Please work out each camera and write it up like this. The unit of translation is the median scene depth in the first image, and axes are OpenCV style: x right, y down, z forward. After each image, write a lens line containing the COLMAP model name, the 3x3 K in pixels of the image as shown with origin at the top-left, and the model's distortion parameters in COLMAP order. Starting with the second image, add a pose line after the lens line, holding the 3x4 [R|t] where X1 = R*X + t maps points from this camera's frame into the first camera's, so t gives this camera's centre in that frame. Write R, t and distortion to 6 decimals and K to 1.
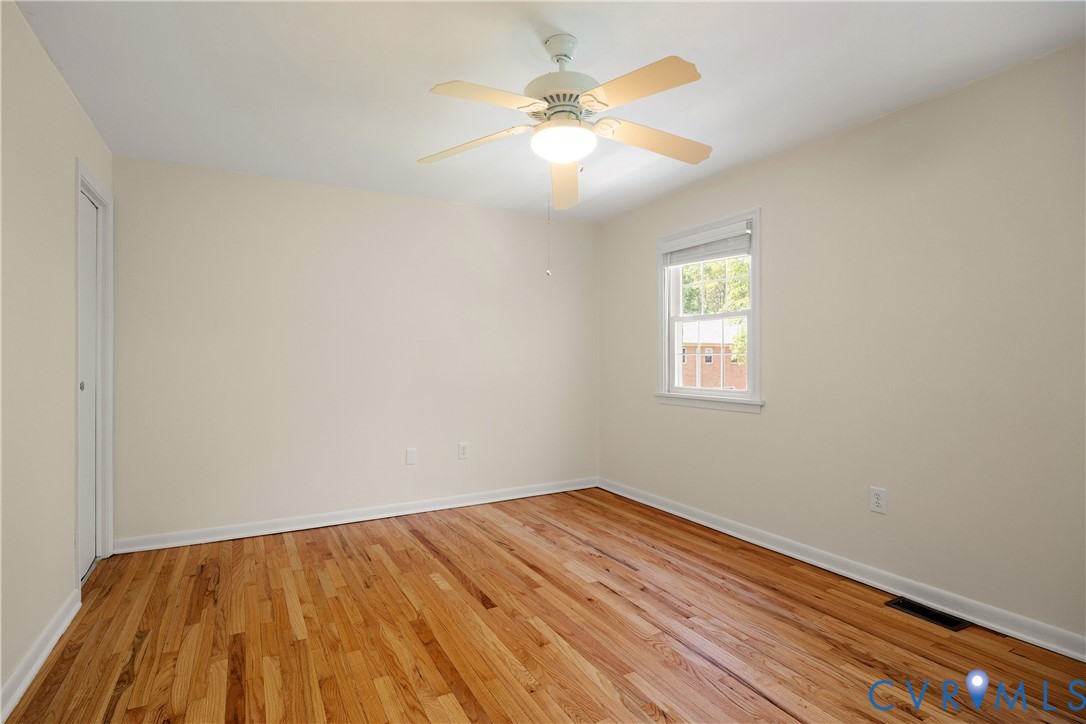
lens RADIAL K [[532.6, 0, 539.6], [0, 532.6, 355.3], [0, 0, 1]] dist [-0.013936, 0.000131]
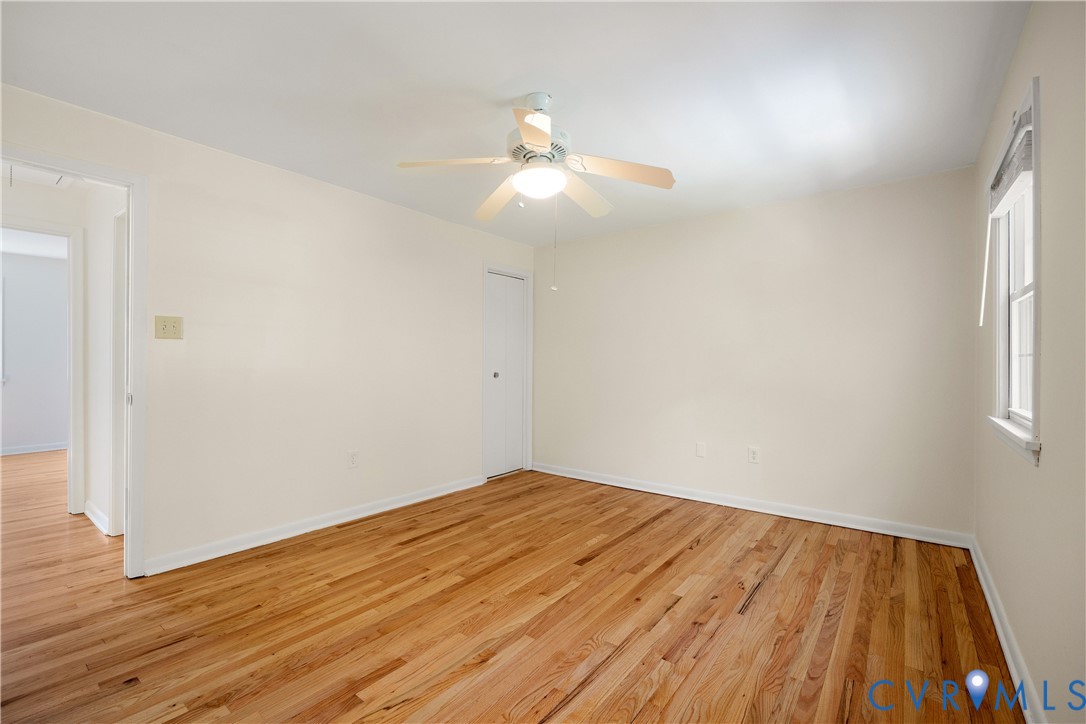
lens RADIAL K [[473.9, 0, 543.0], [0, 473.9, 362.0], [0, 0, 1]] dist [-0.011920, 0.000240]
pose [[0.399651, 0.002971, -0.916663, 0.738310], [-0.000468, 0.999995, 0.003037, 0.003584], [0.916667, -0.000785, 0.399651, 0.412639]]
